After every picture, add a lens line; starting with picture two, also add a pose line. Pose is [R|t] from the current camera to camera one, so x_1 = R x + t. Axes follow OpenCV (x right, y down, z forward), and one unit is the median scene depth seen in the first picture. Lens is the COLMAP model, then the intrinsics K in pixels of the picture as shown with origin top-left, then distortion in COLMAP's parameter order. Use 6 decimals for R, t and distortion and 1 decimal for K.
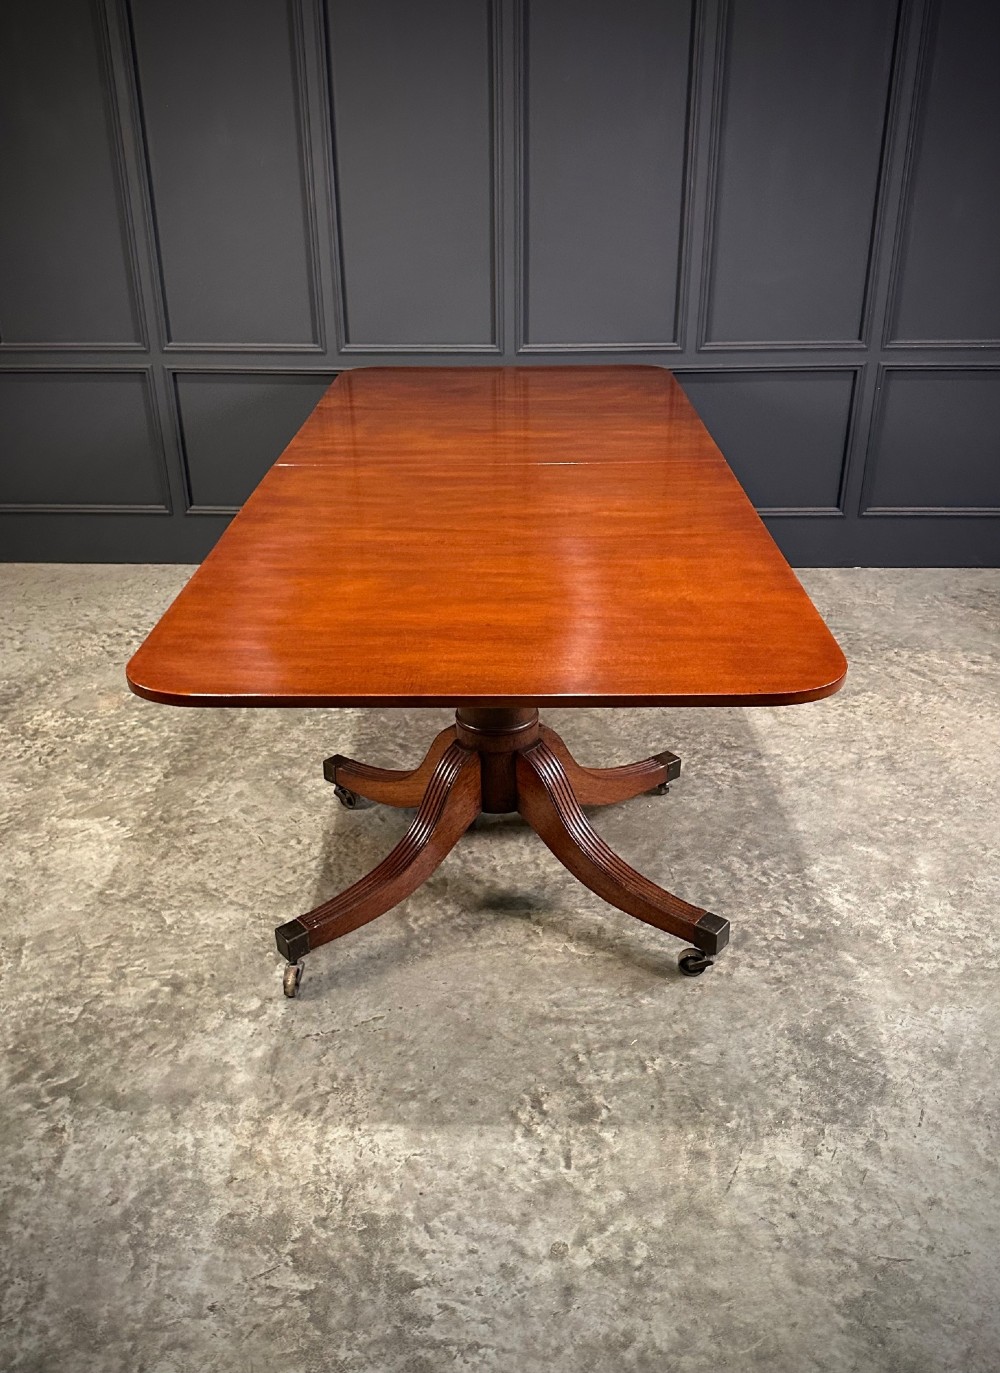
lens RADIAL K [[1183.8, 0, 498.1], [0, 1183.8, 669.3], [0, 0, 1]] dist [0.169412, -0.363201]
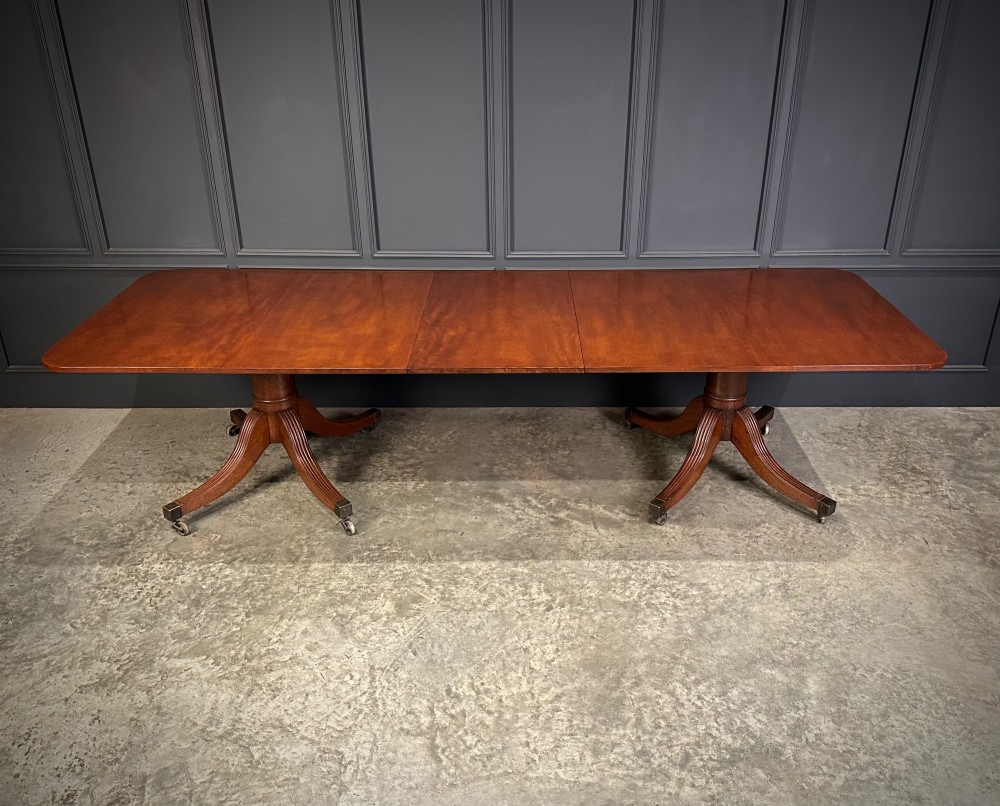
lens RADIAL K [[888.8, 0, 532.0], [0, 888.8, 378.4], [0, 0, 1]] dist [0.067793, -0.107457]
pose [[0.998137, -0.010656, 0.060070, -0.023572], [0.010734, 0.999942, -0.000969, -0.186502], [-0.060056, 0.001612, 0.998194, -0.005374]]
